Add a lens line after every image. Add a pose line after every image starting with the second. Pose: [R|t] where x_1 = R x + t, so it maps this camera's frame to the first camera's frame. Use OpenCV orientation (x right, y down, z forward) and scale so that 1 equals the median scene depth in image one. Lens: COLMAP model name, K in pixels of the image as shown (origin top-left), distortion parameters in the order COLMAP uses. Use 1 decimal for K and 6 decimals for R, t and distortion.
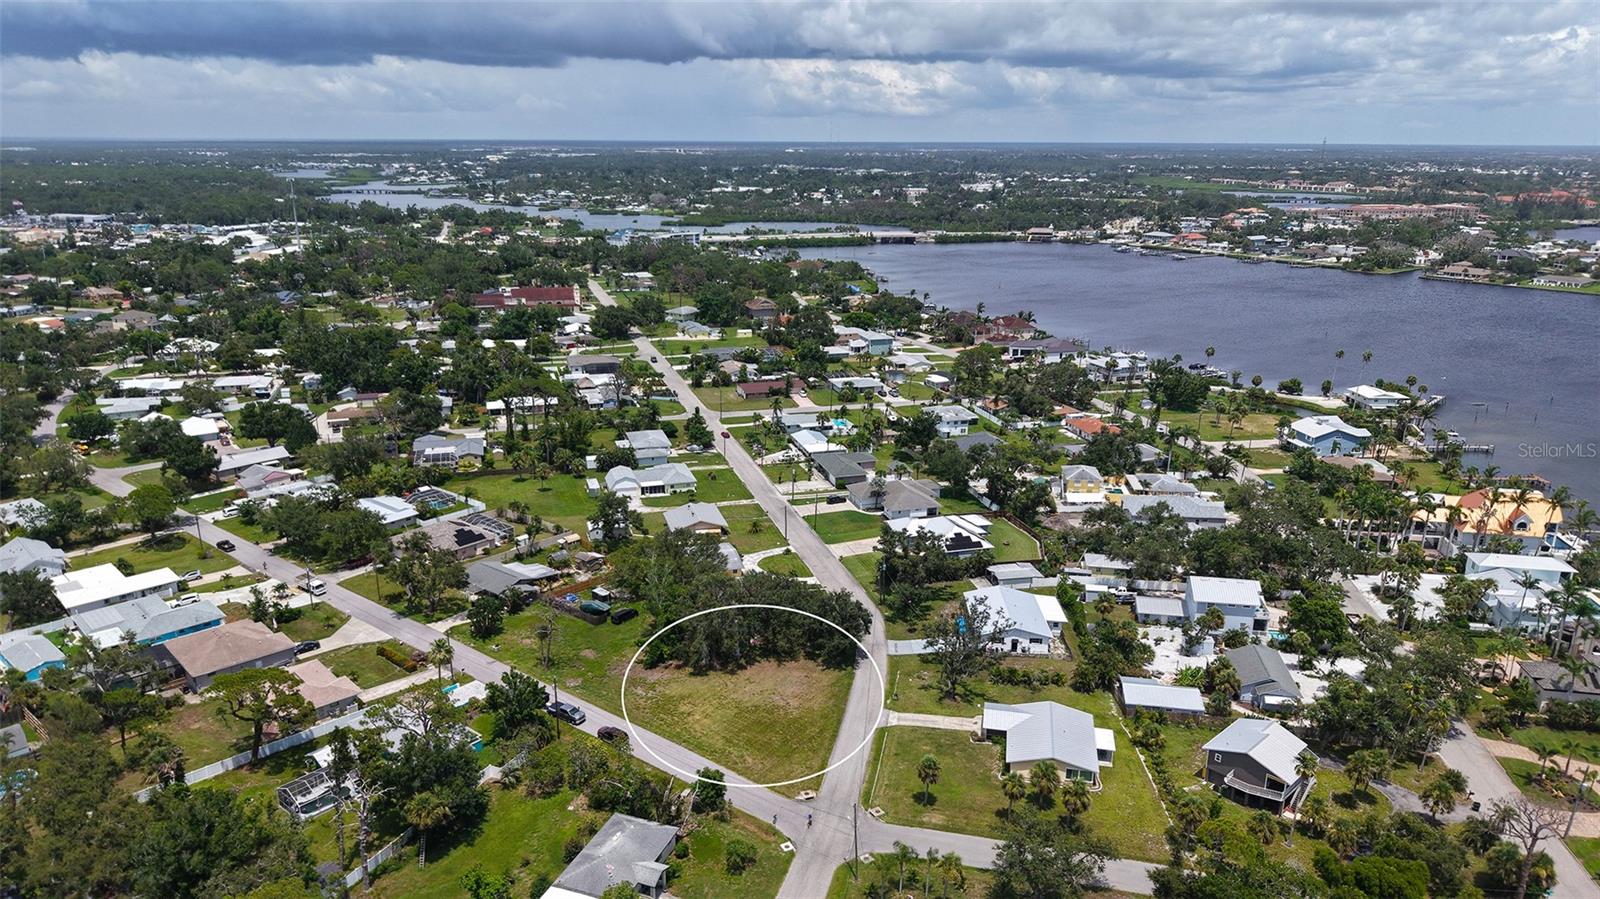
lens RADIAL K [[1062.0, 0, 800.0], [0, 1062.0, 449.5], [0, 0, 1]] dist [0.031240, -0.046727]
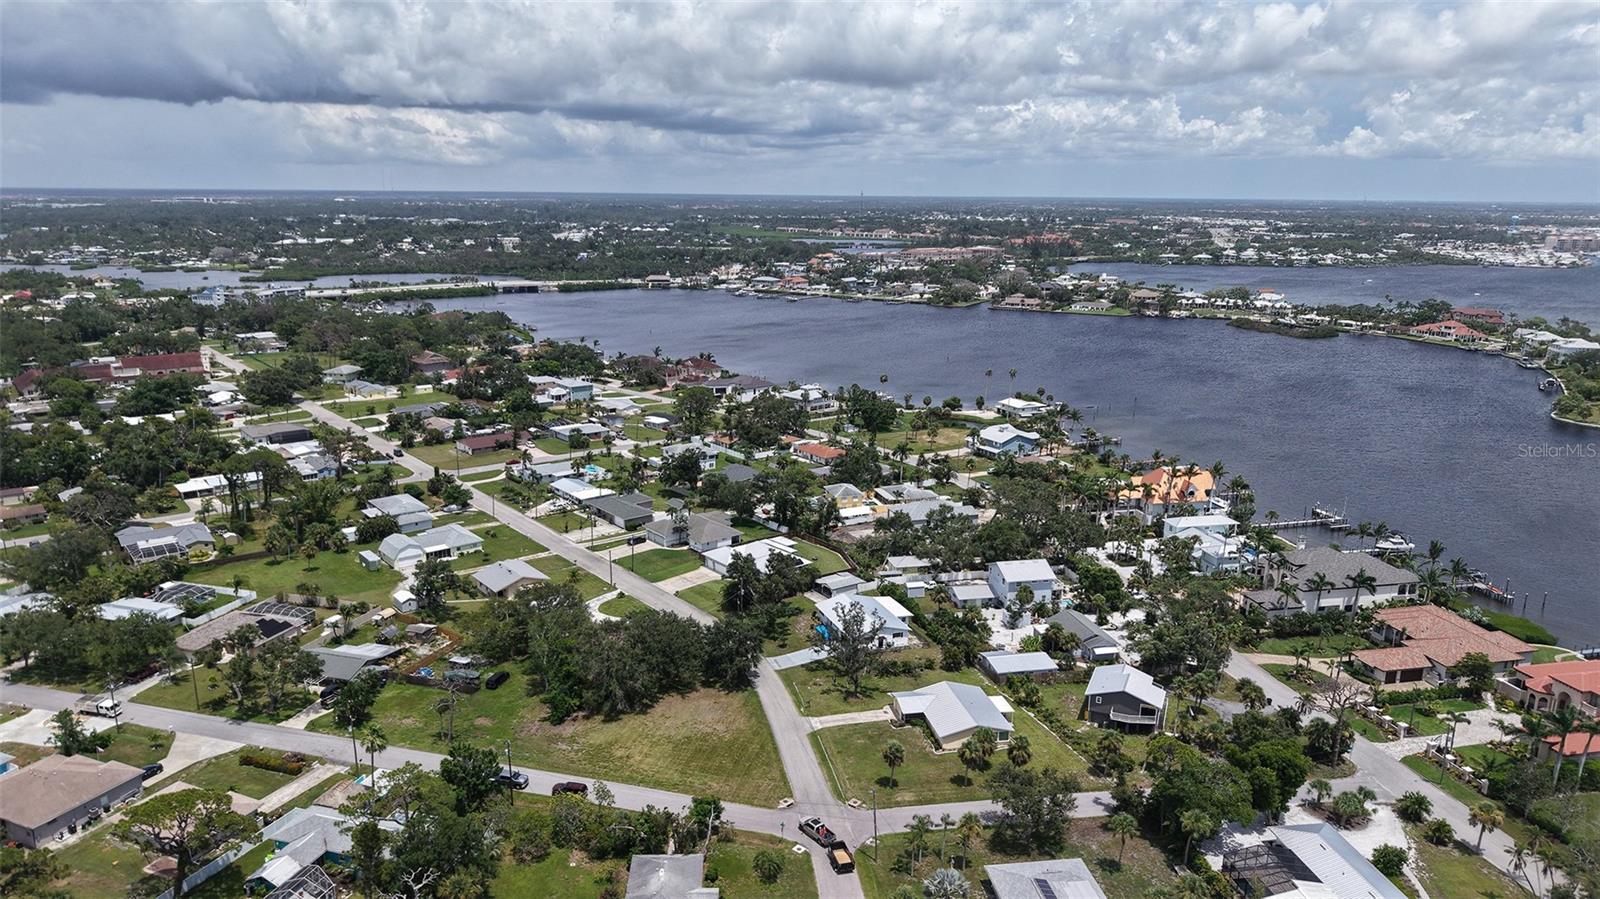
lens RADIAL K [[1062.0, 0, 800.0], [0, 1062.0, 449.5], [0, 0, 1]] dist [0.031240, -0.046727]
pose [[0.922476, -0.086973, 0.376129, -0.157994], [0.103472, 0.994346, -0.023847, 0.001054], [-0.371929, 0.060917, 0.926260, -0.002938]]
